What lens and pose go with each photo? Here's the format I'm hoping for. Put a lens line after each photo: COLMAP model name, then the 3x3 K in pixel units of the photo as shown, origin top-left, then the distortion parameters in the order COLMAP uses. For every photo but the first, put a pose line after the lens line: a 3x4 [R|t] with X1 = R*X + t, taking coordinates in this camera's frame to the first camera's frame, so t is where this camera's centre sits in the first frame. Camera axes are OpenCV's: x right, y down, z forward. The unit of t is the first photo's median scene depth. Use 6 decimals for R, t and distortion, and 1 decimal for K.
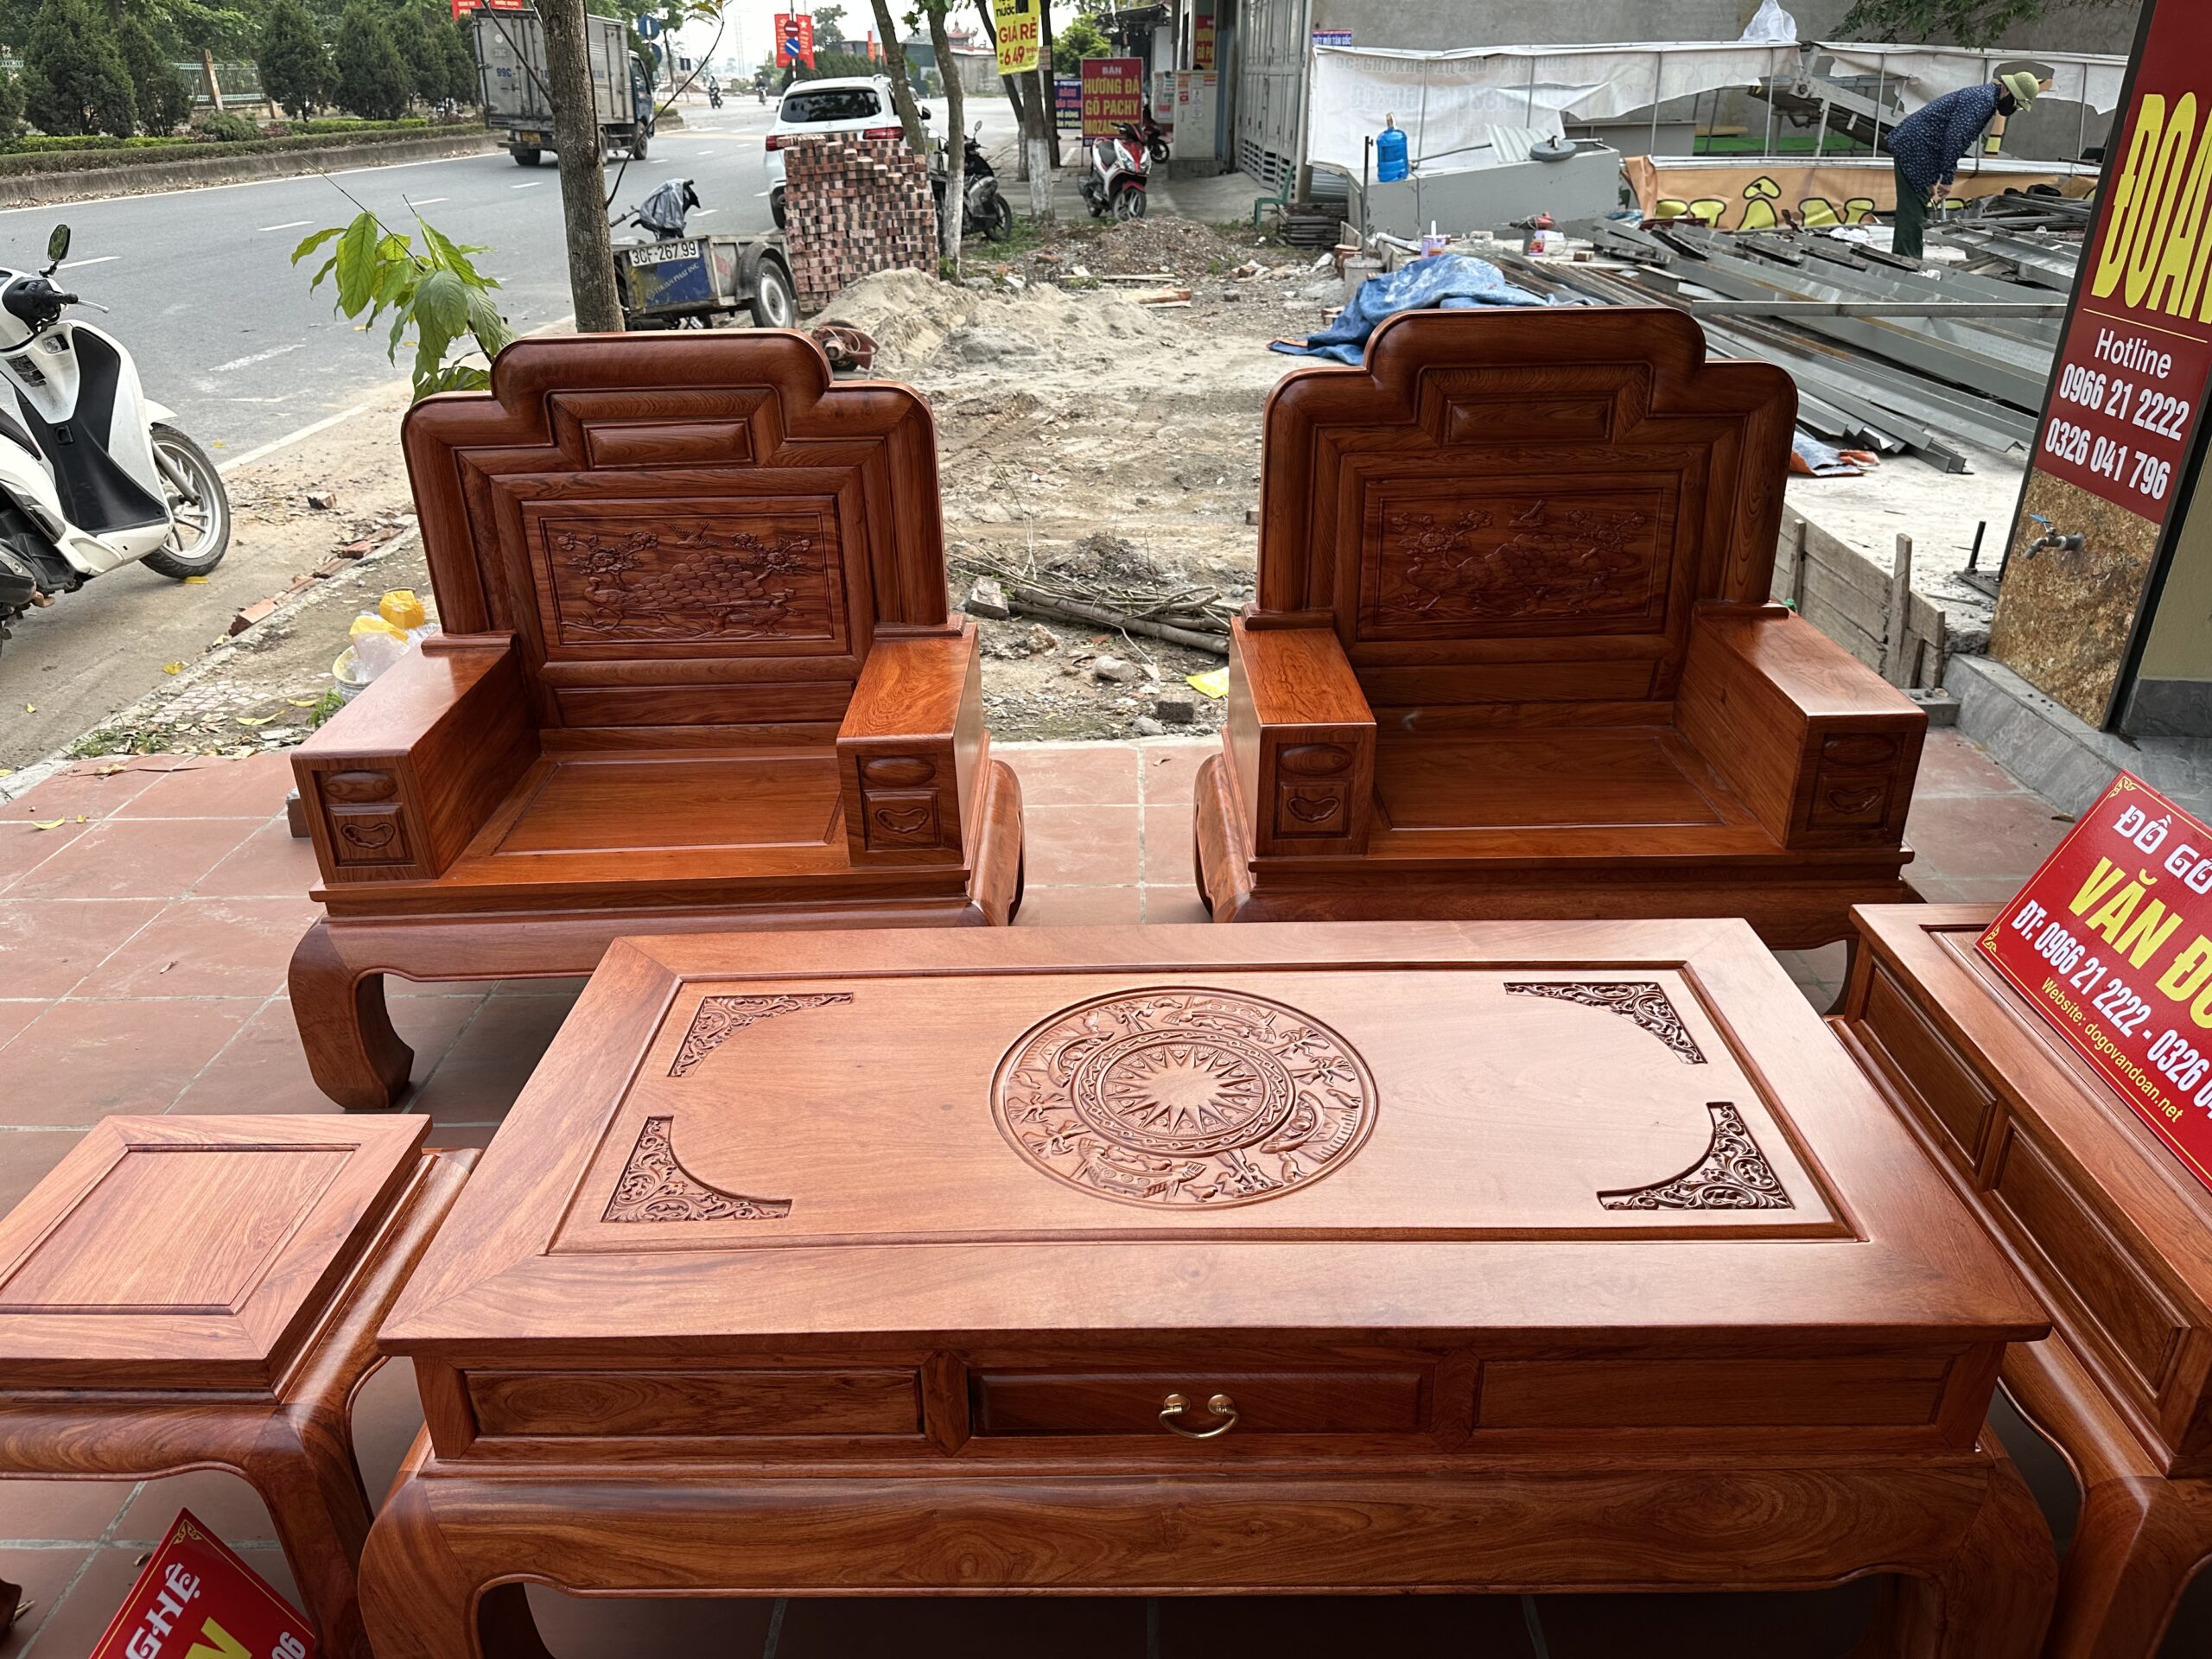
lens RADIAL K [[1546.1, 0, 1094.1], [0, 1546.1, 853.5], [0, 0, 1]] dist [0.034846, -0.048786]
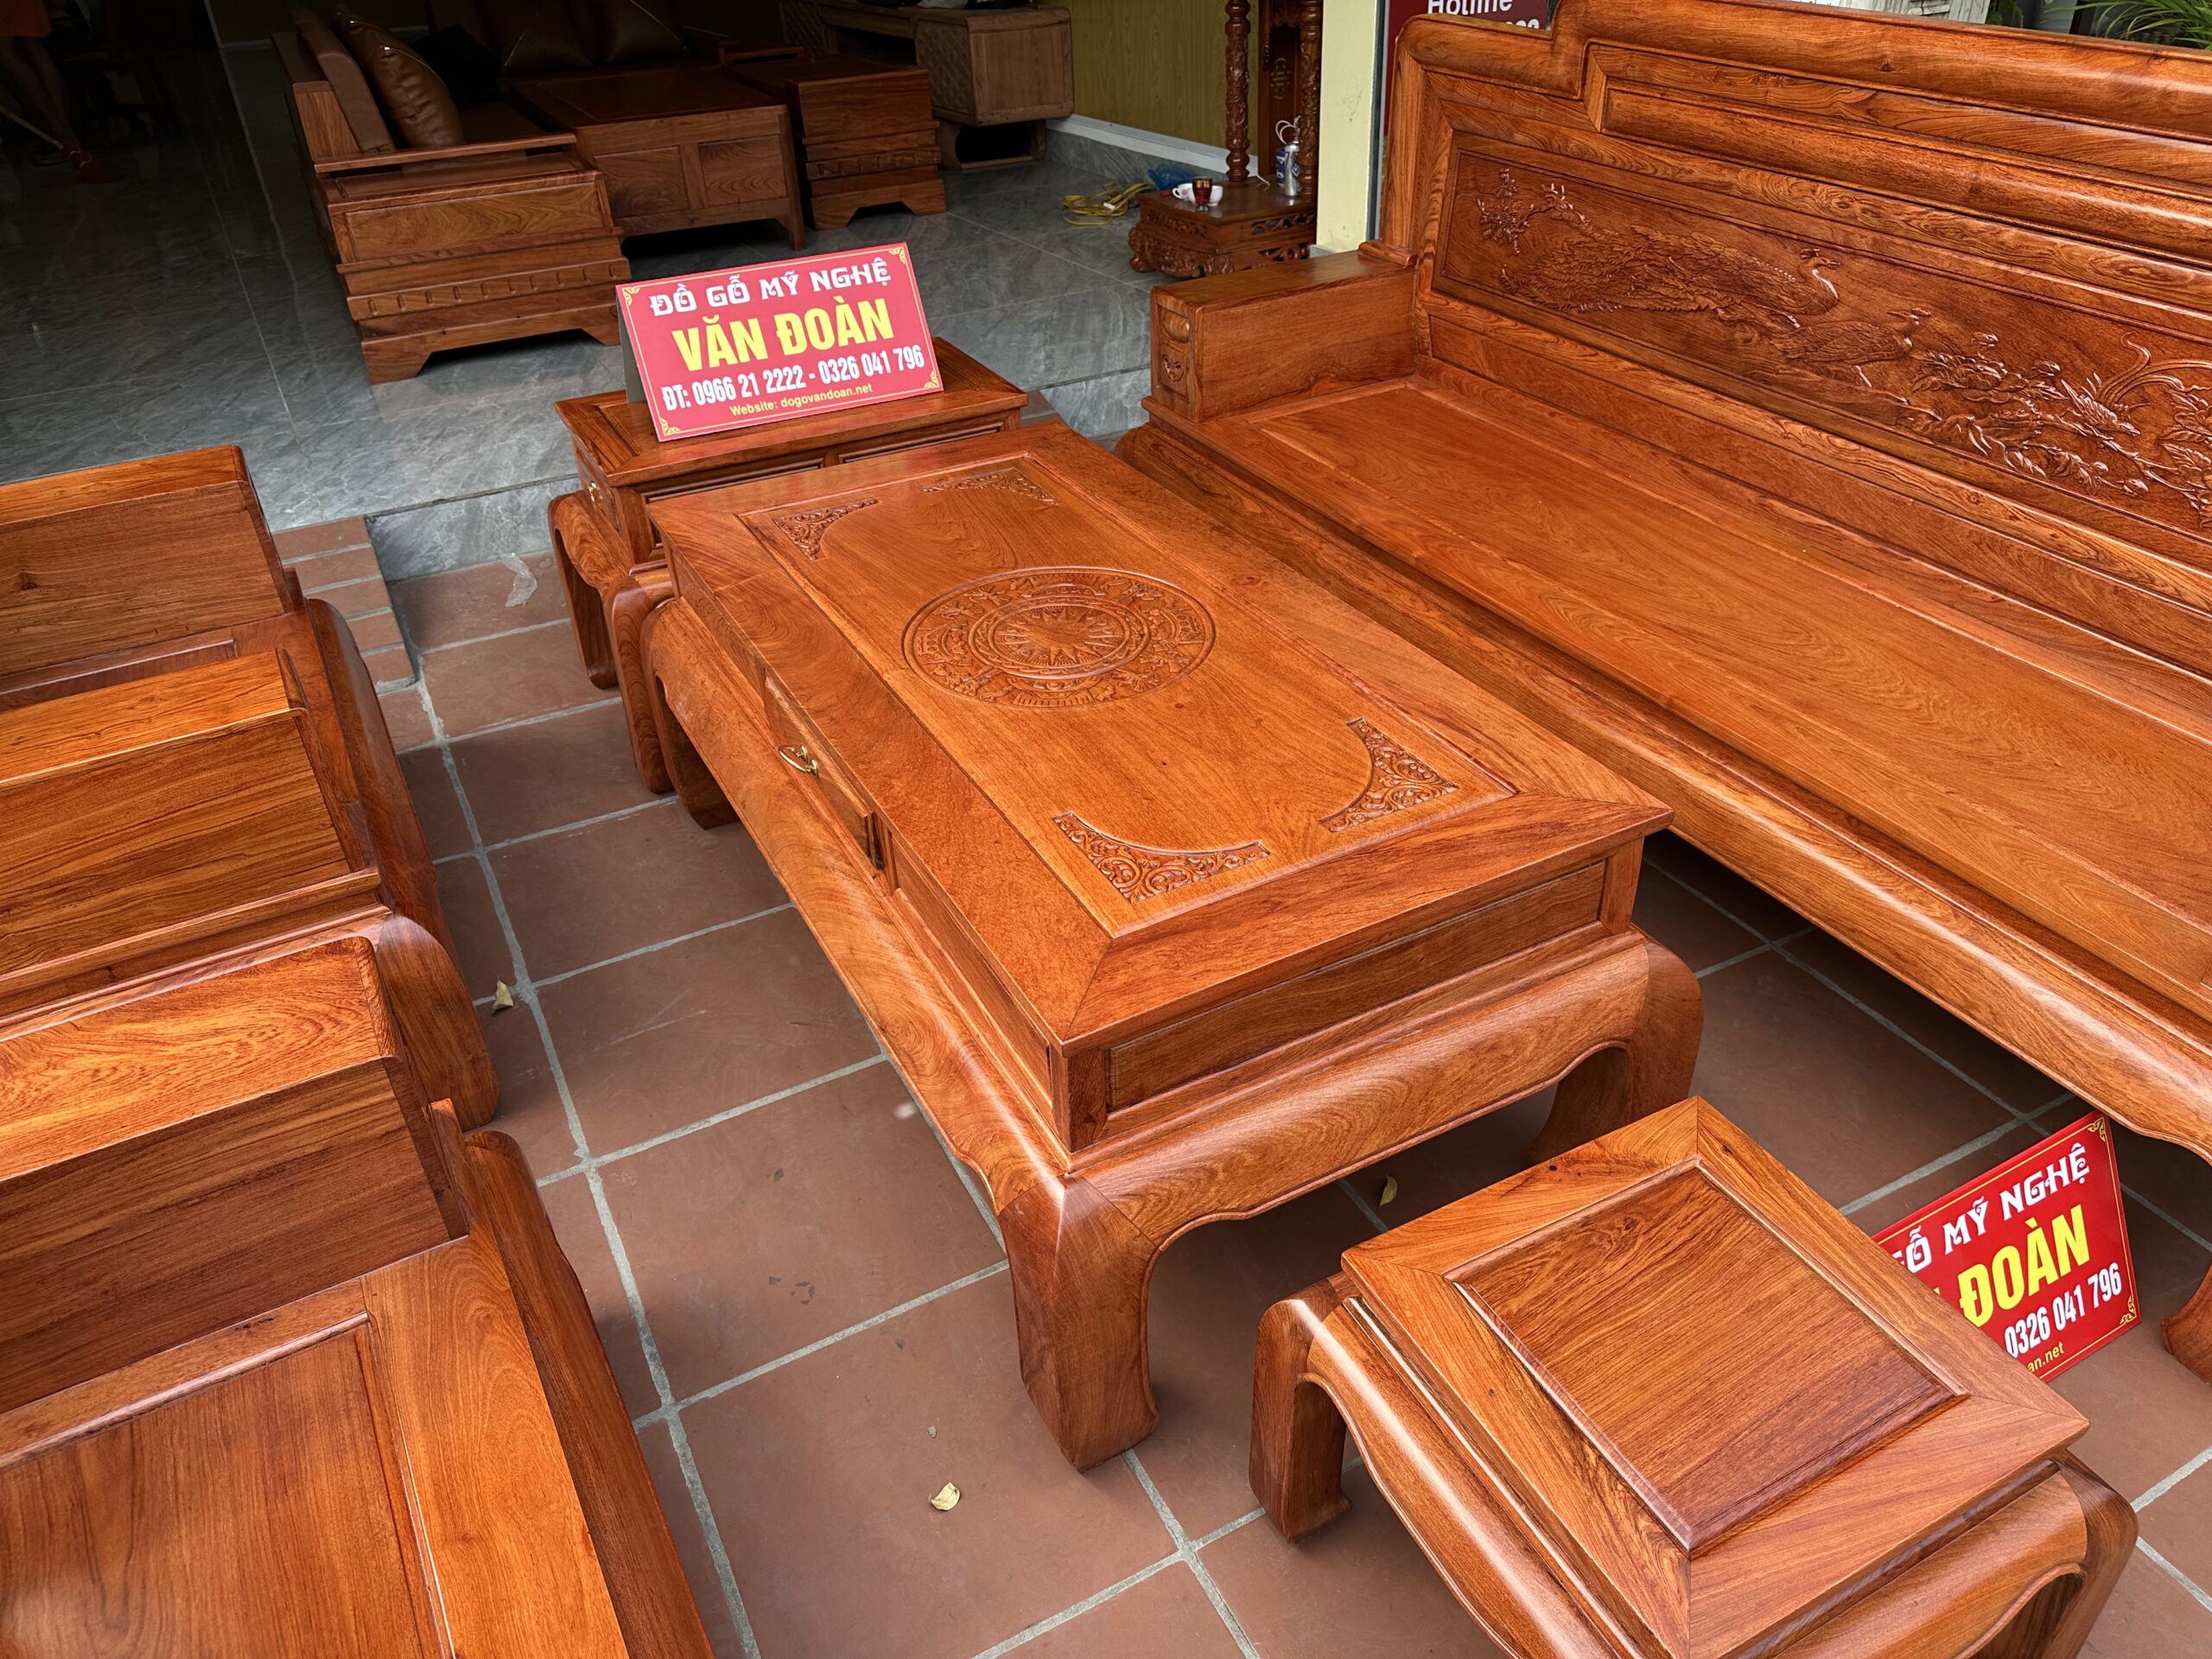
lens RADIAL K [[1546.1, 0, 1105.9], [0, 1546.1, 835.6], [0, 0, 1]] dist [0.034846, -0.048786]
pose [[-0.482777, -0.459791, 0.745331, -0.439411], [0.422599, 0.623118, 0.658130, -0.248292], [-0.767031, 0.632706, -0.106520, 0.562235]]
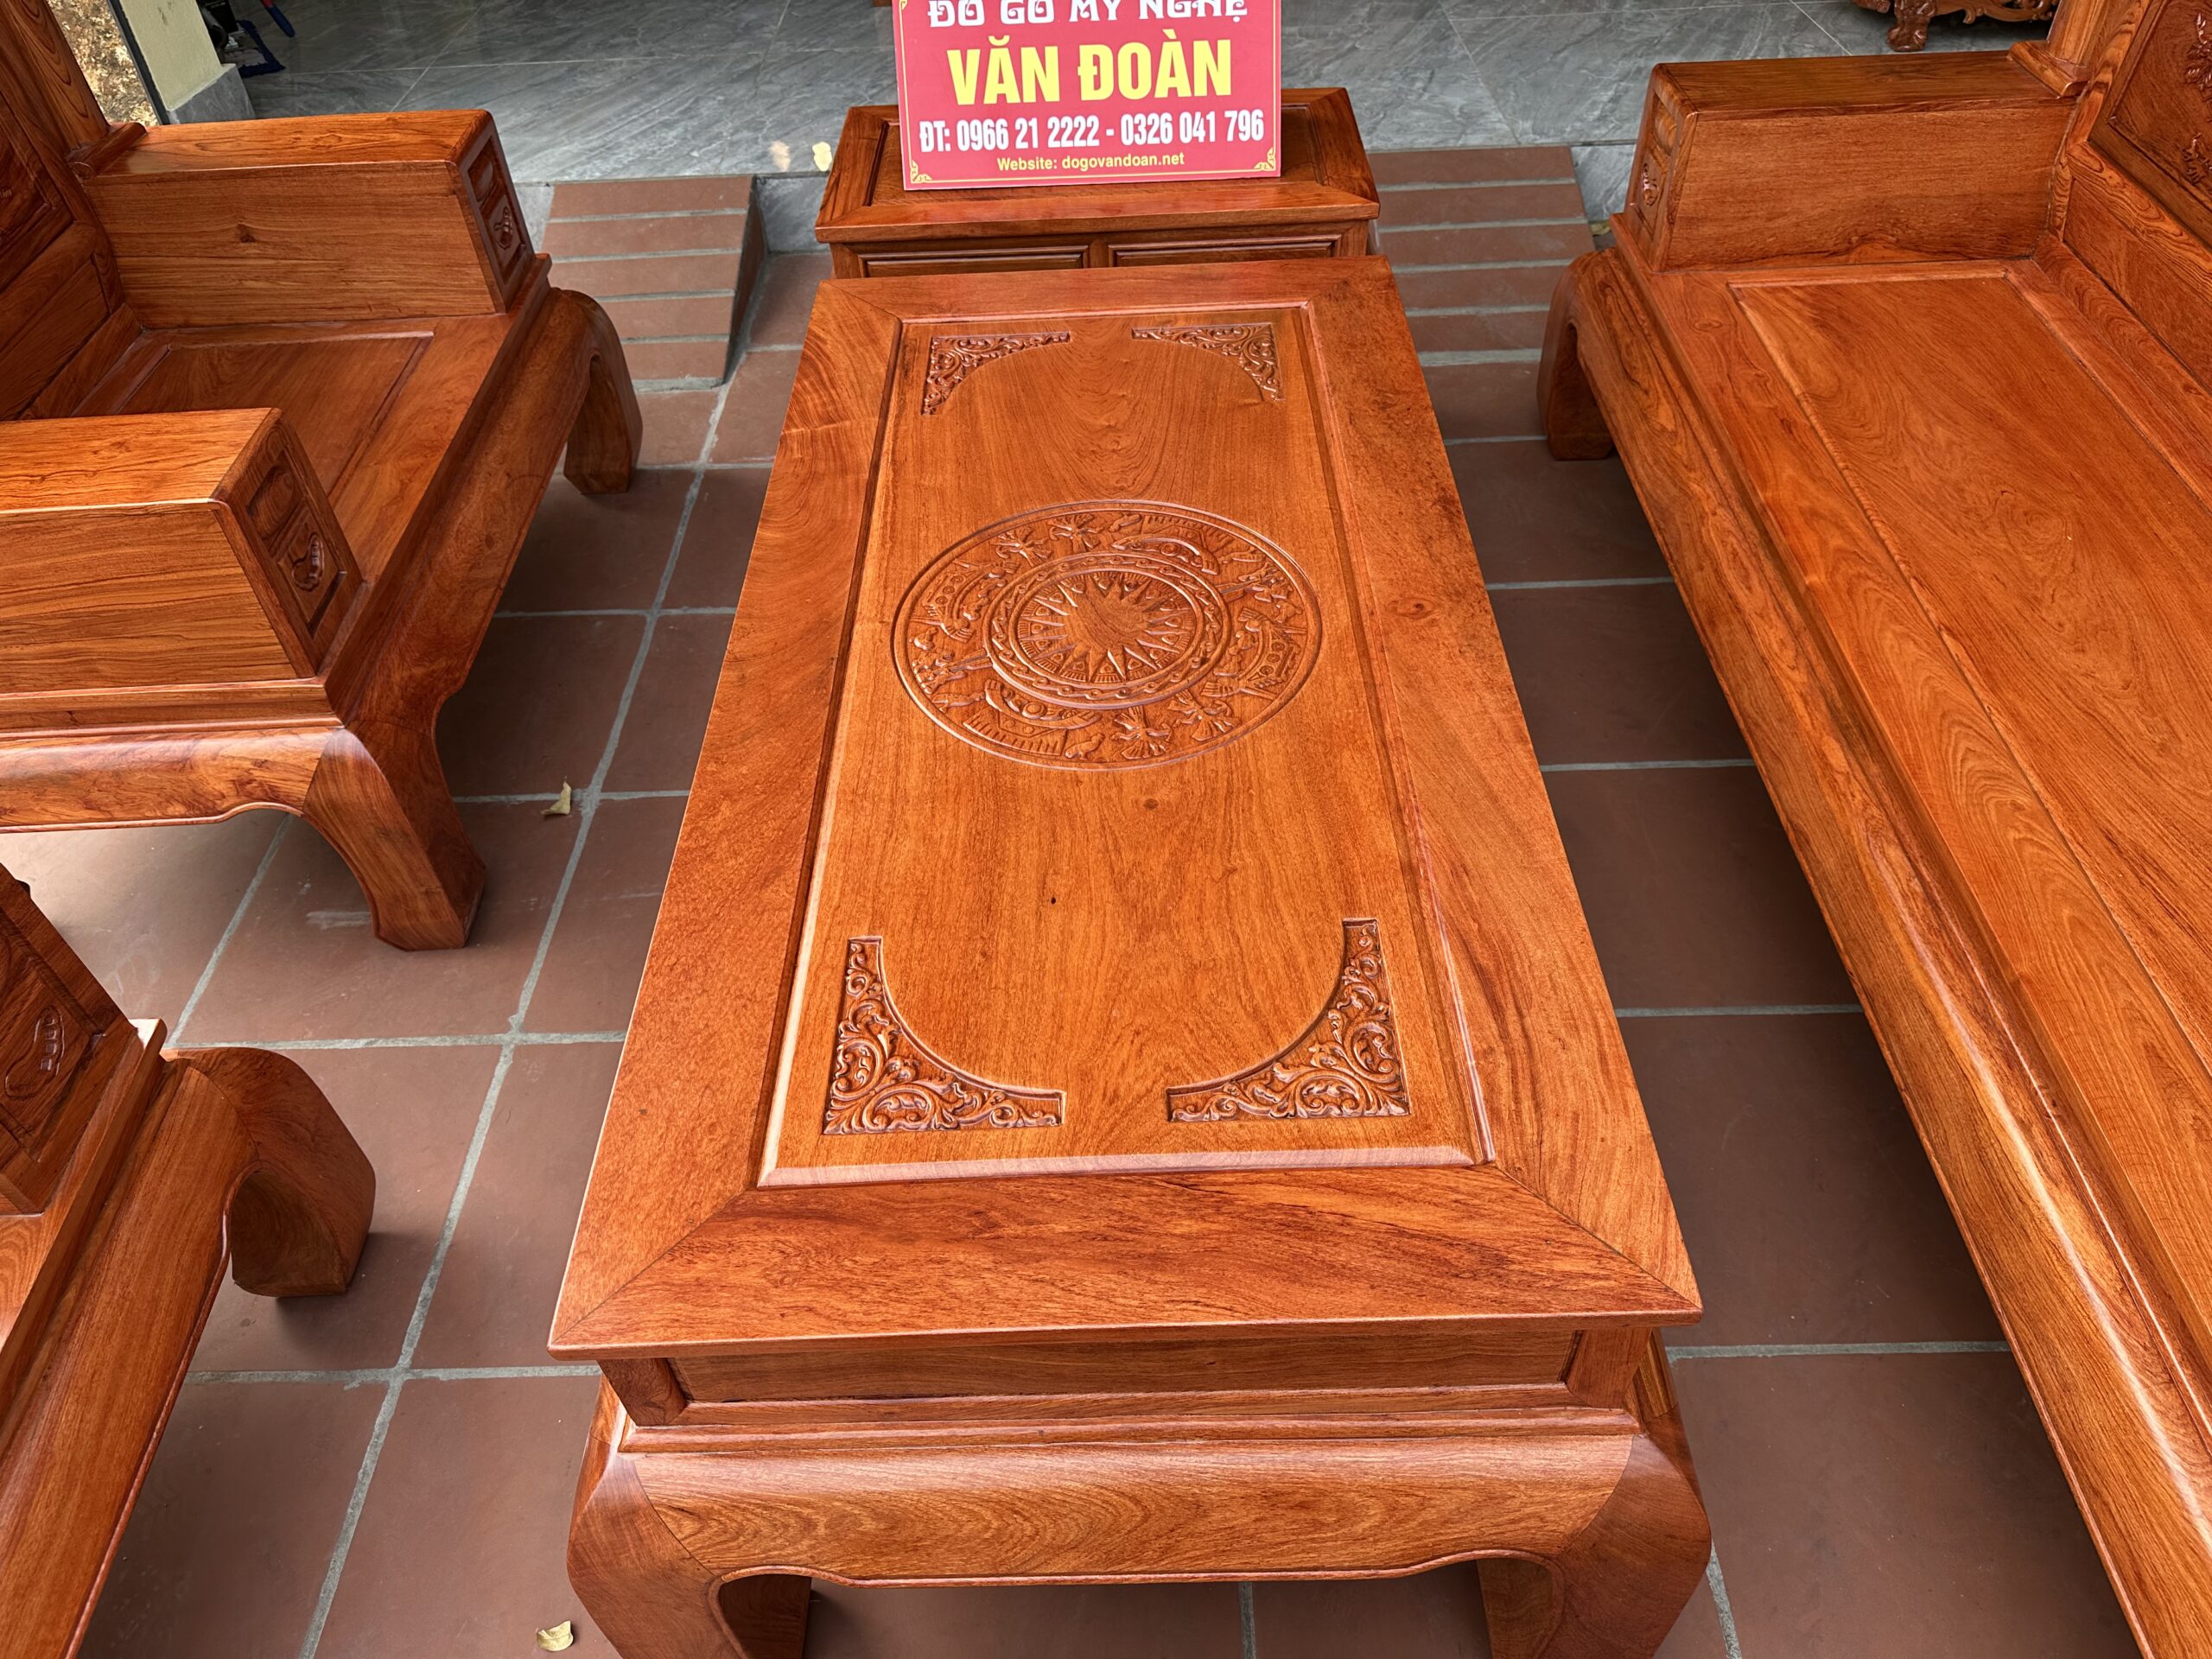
lens RADIAL K [[1546.1, 0, 1111.1], [0, 1546.1, 831.1], [0, 0, 1]] dist [0.034846, -0.048786]
pose [[-0.024165, -0.693906, 0.719660, -0.309405], [0.473900, 0.625897, 0.619412, -0.148672], [-0.880247, 0.356015, 0.313717, 0.356883]]
